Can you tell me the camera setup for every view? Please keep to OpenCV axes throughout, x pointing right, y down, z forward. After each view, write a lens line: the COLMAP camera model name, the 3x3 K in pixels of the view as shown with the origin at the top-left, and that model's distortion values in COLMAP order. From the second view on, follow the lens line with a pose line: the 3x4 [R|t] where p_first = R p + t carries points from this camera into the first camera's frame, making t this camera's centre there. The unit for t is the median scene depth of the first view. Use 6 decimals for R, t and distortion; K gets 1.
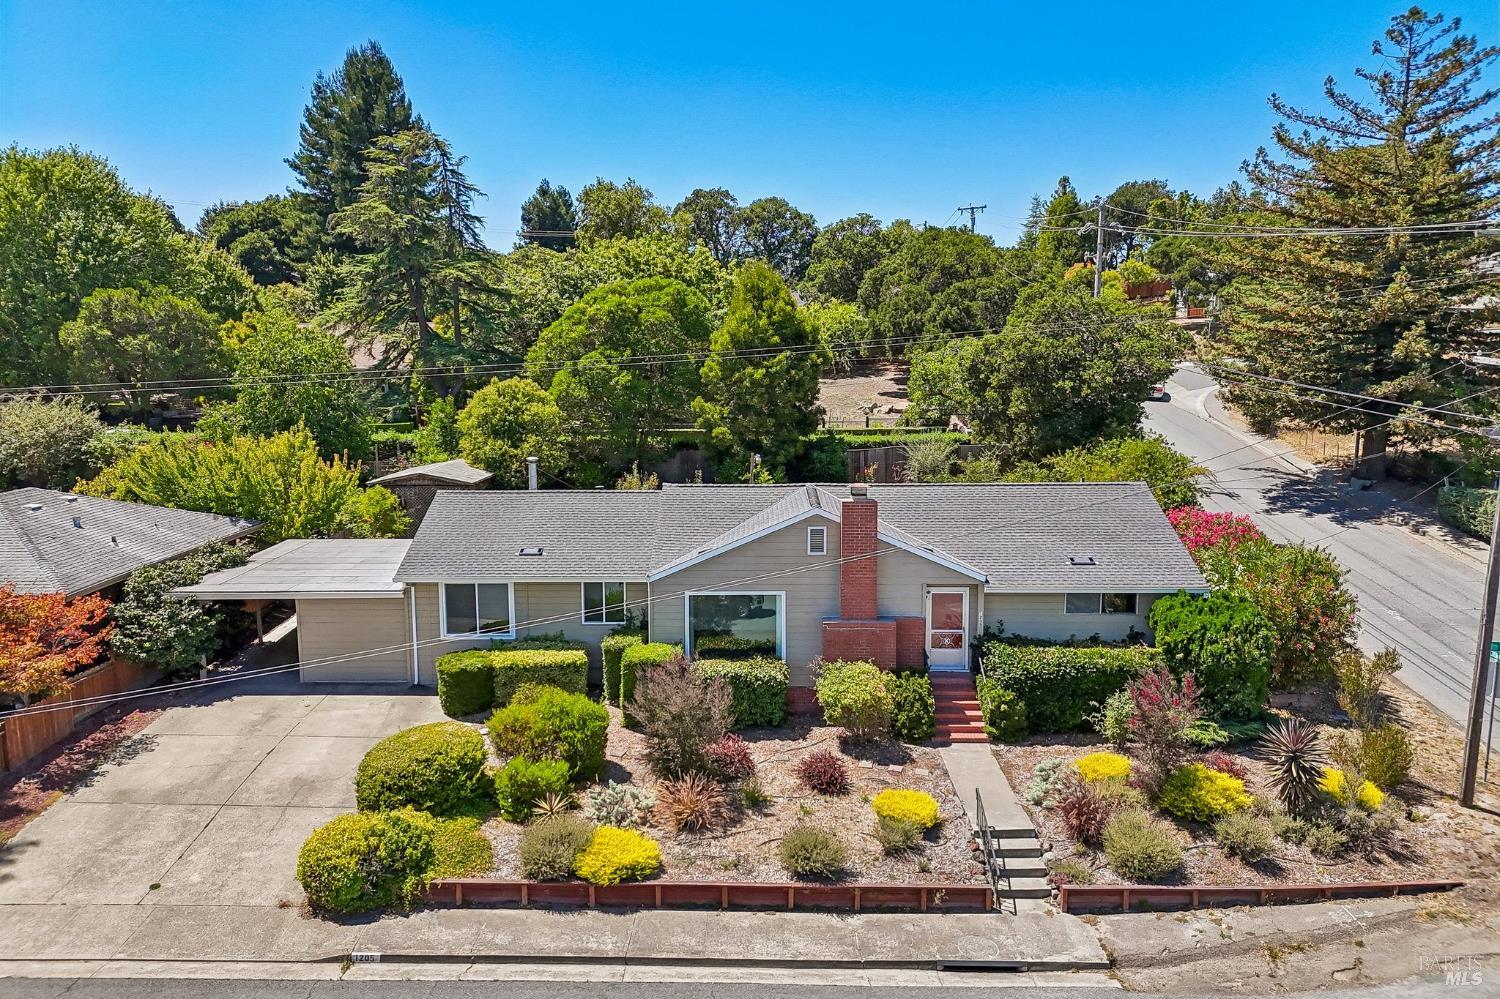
lens RADIAL K [[1098.1, 0, 750.4], [0, 1098.1, 493.7], [0, 0, 1]] dist [0.065609, -0.065921]
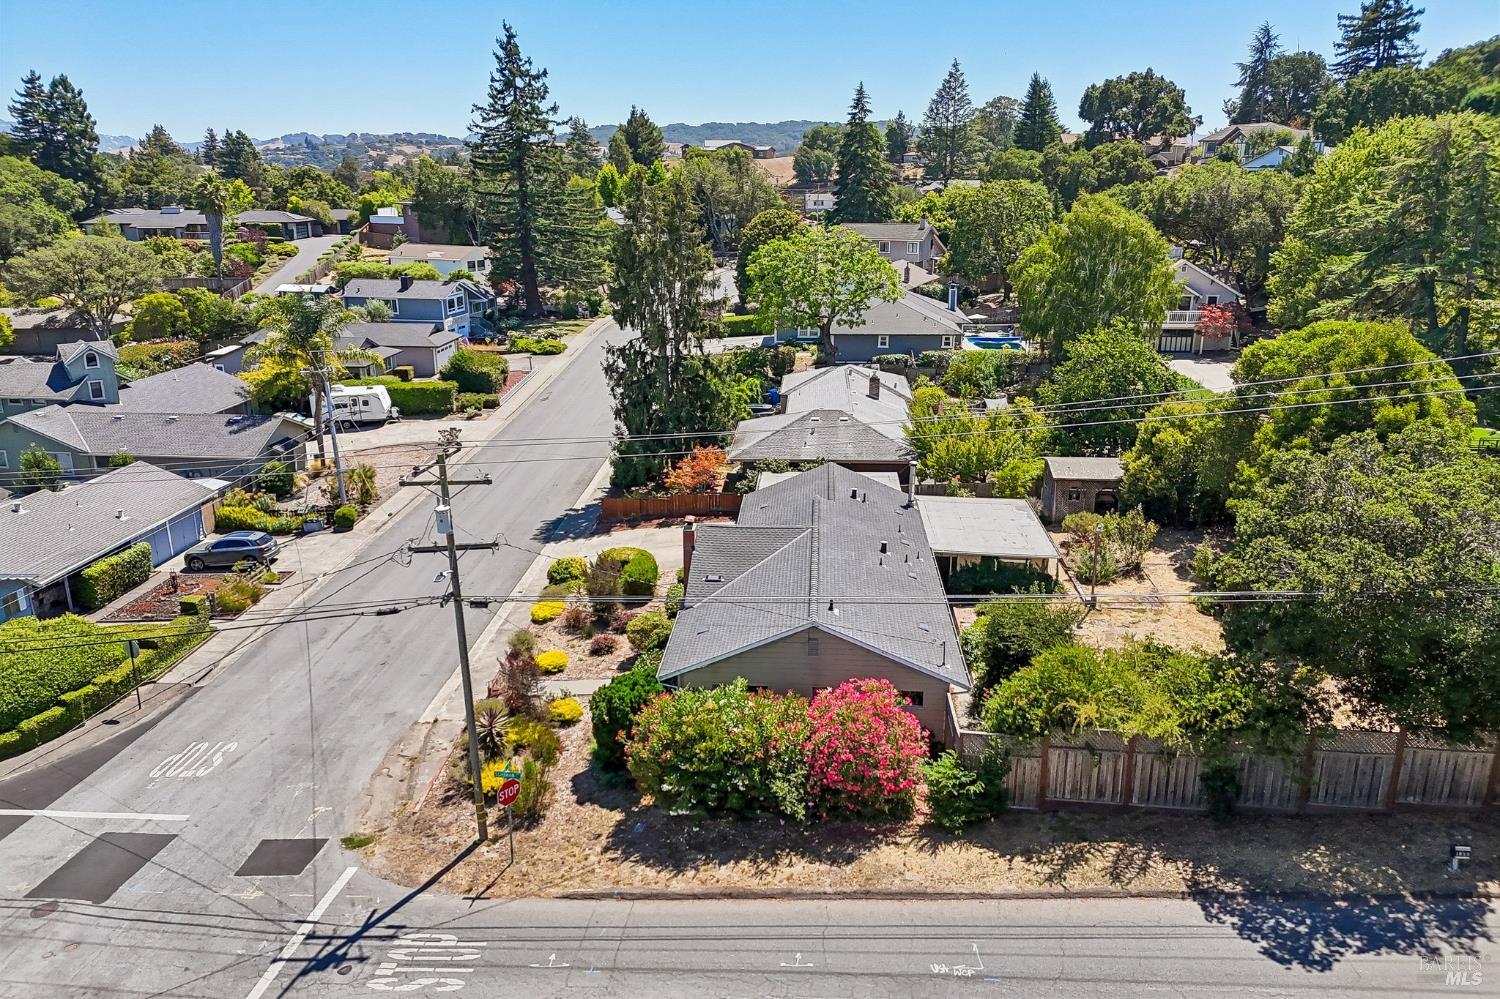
lens RADIAL K [[1098.1, 0, 759.8], [0, 1098.1, 500.1], [0, 0, 1]] dist [0.065609, -0.065921]
pose [[-0.049548, 0.288539, -0.956185, 1.607486], [-0.134196, 0.946757, 0.292647, -0.509692], [0.989715, 0.142816, -0.008190, 1.134439]]
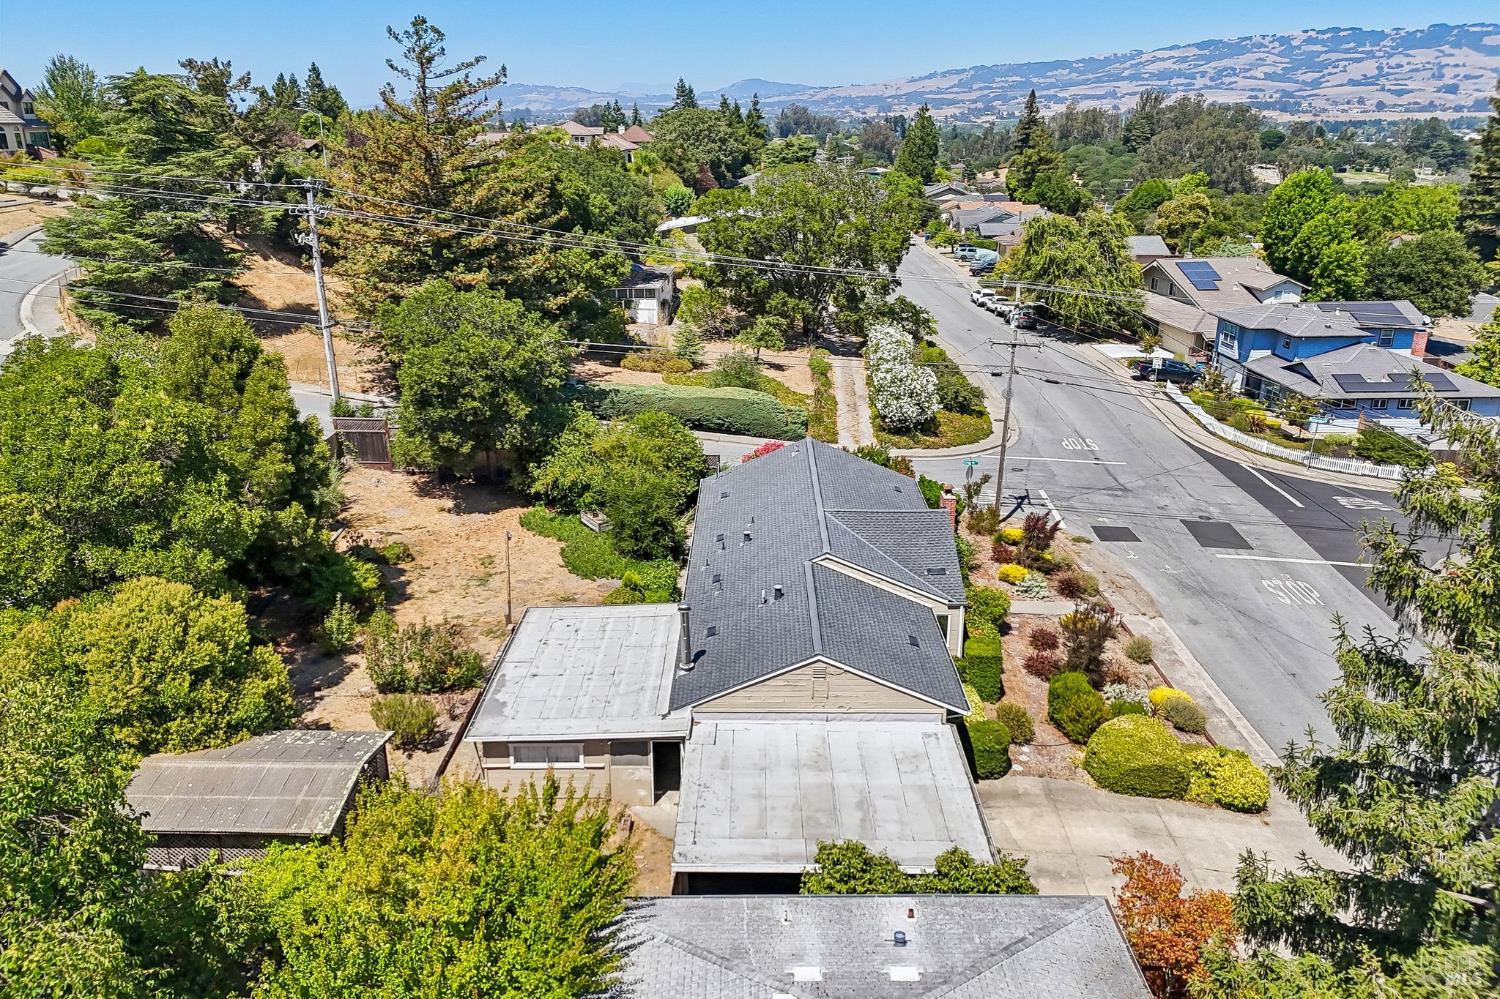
lens RADIAL K [[1098.1, 0, 751.8], [0, 1098.1, 498.9], [0, 0, 1]] dist [0.065609, -0.065921]
pose [[-0.015218, -0.321445, 0.946806, -1.344769], [0.137917, 0.937190, 0.320397, -0.514081], [-0.990327, 0.135456, 0.030070, 1.252903]]
